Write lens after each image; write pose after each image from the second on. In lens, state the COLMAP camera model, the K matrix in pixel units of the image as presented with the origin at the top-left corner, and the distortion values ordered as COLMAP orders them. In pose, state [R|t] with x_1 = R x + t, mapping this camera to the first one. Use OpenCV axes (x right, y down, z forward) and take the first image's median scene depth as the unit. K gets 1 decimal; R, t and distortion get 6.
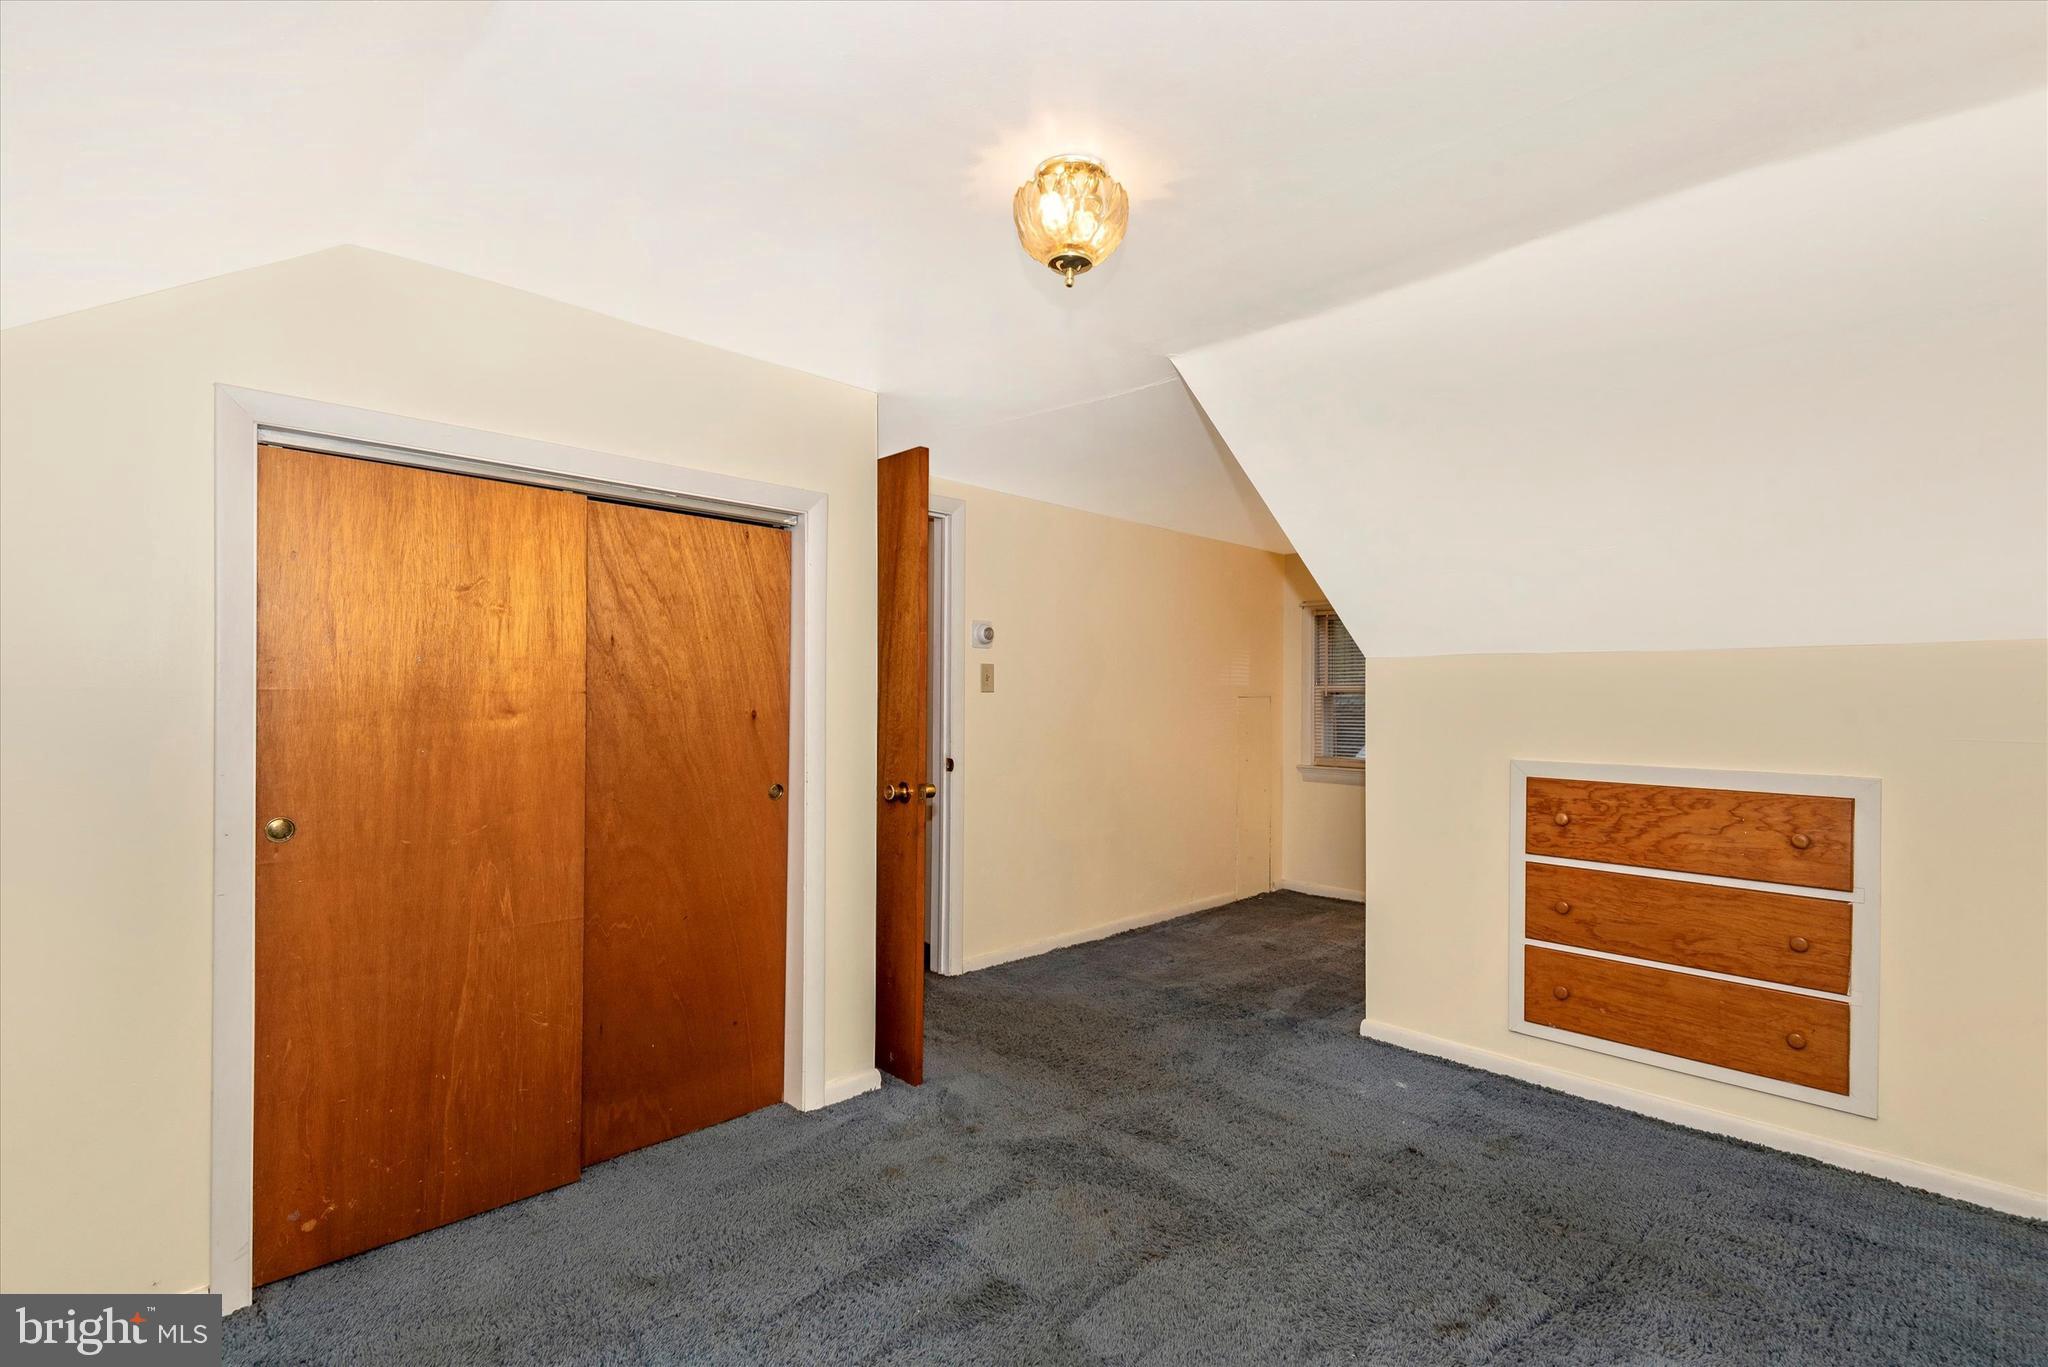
lens RADIAL K [[924.9, 0, 1045.7], [0, 924.9, 703.3], [0, 0, 1]] dist [0.033894, -0.018847]
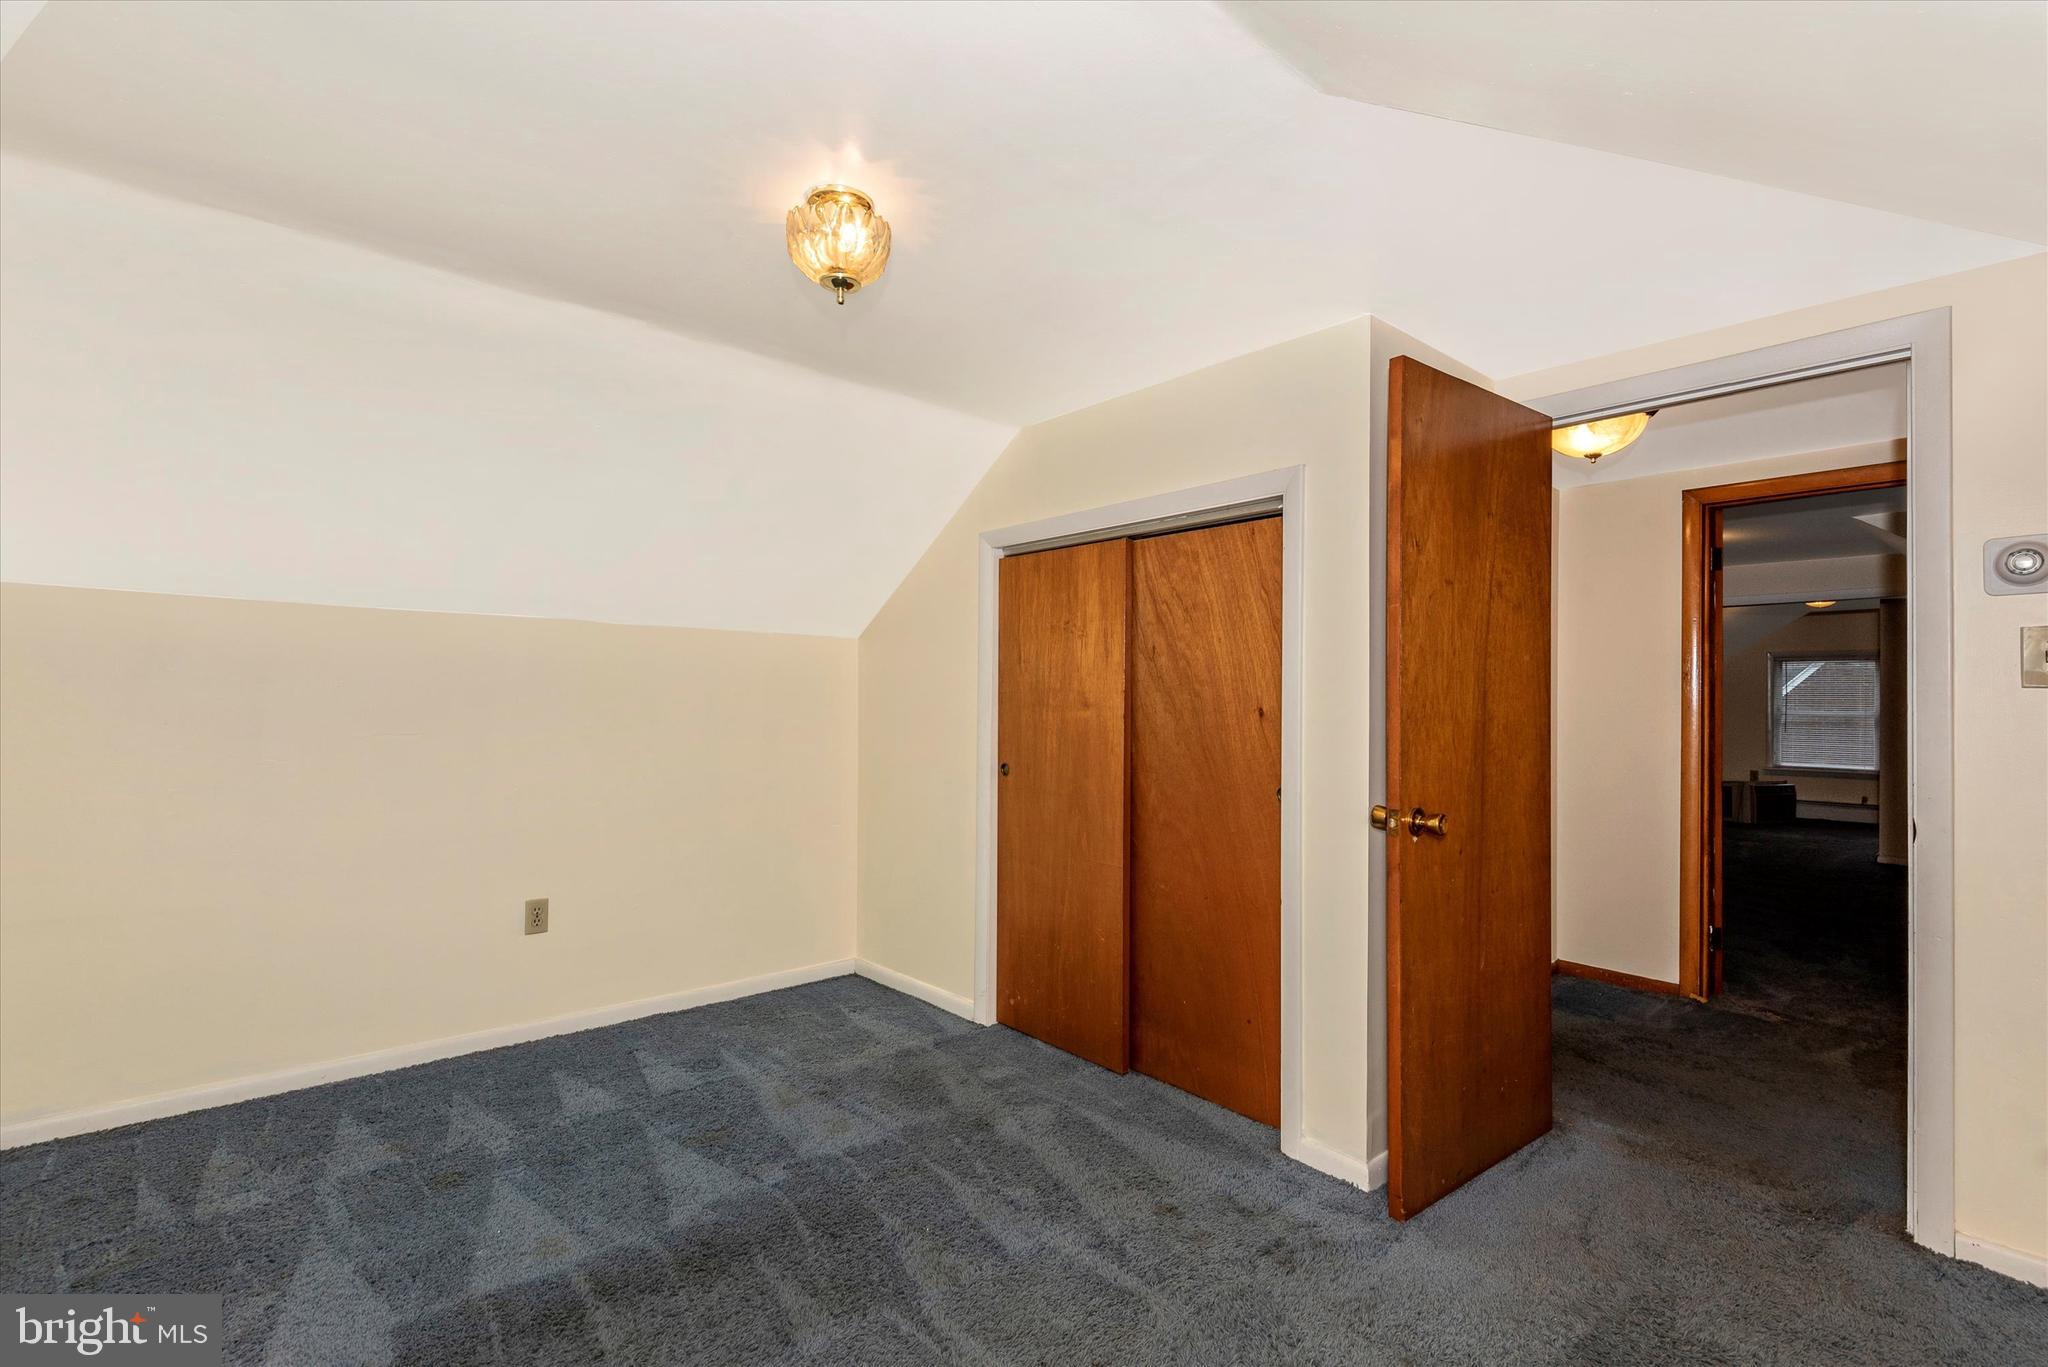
lens RADIAL K [[975.9, 0, 1024.0], [0, 975.9, 683.5], [0, 0, 1]] dist [0.067657, -0.029637]
pose [[-0.084589, -0.021493, -0.996184, 0.814839], [-0.009266, 0.999741, -0.020783, 0.005909], [0.996373, 0.007473, -0.084766, 0.928175]]
